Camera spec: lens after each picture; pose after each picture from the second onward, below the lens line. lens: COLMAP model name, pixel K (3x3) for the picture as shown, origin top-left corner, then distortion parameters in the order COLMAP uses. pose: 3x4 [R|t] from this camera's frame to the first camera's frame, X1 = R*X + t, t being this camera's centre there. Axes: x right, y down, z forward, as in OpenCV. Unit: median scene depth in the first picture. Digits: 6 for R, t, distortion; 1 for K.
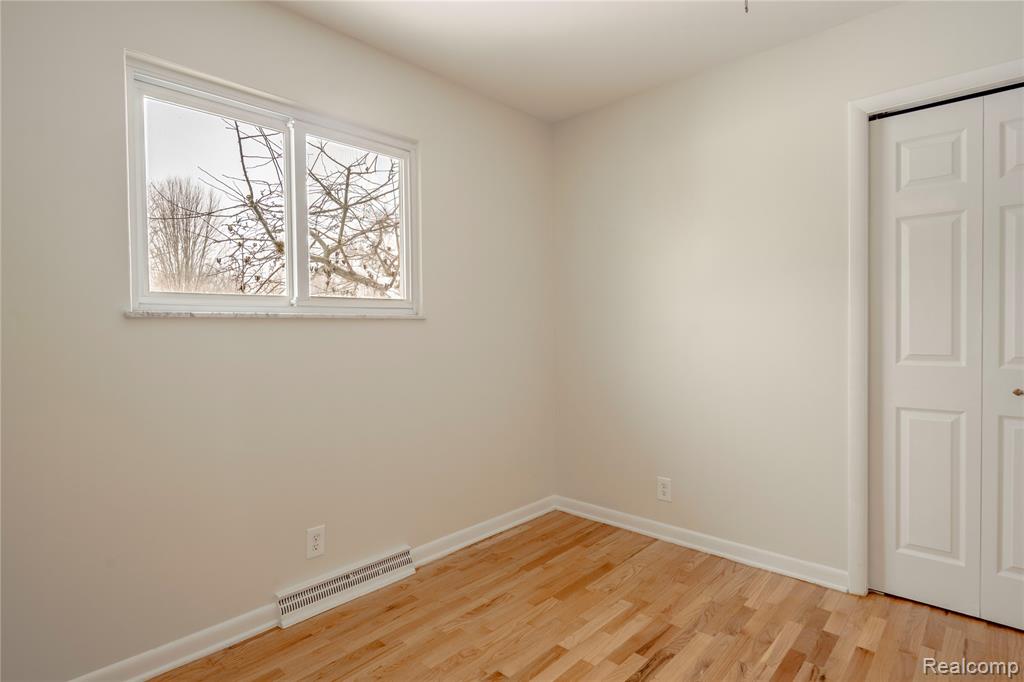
lens RADIAL K [[531.2, 0, 516.8], [0, 531.2, 339.5], [0, 0, 1]] dist [-0.010393, 0.004730]
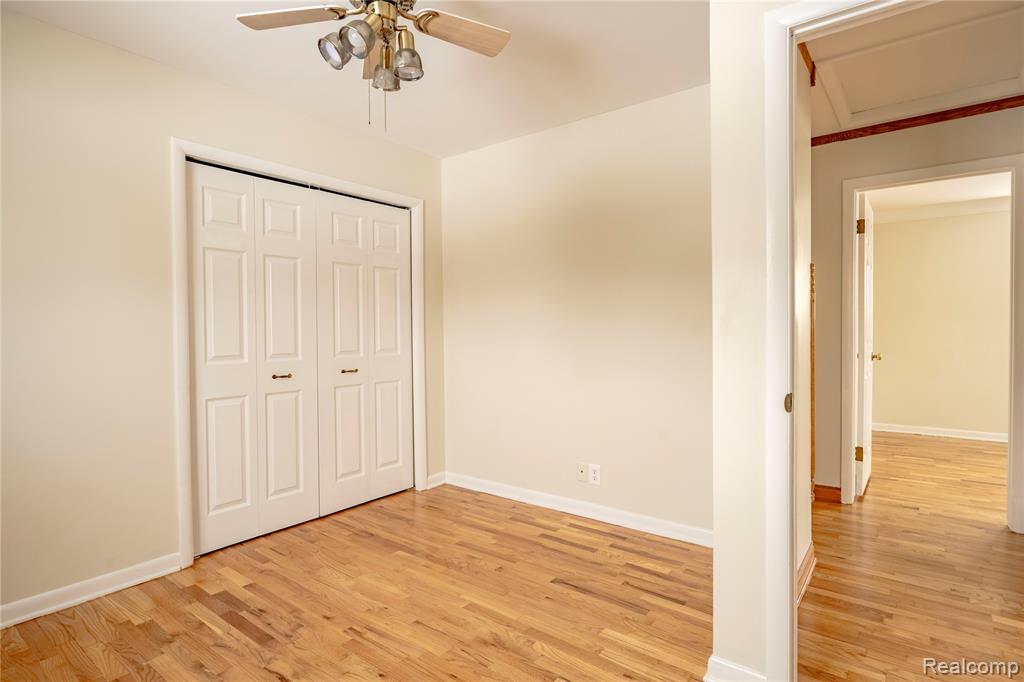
lens RADIAL K [[531.2, 0, 518.8], [0, 531.2, 342.6], [0, 0, 1]] dist [-0.010393, 0.004730]
pose [[-0.099551, -0.014989, 0.994920, -0.602392], [0.032115, 0.999317, 0.018268, -0.004739], [-0.994514, 0.033770, -0.099001, 0.400667]]
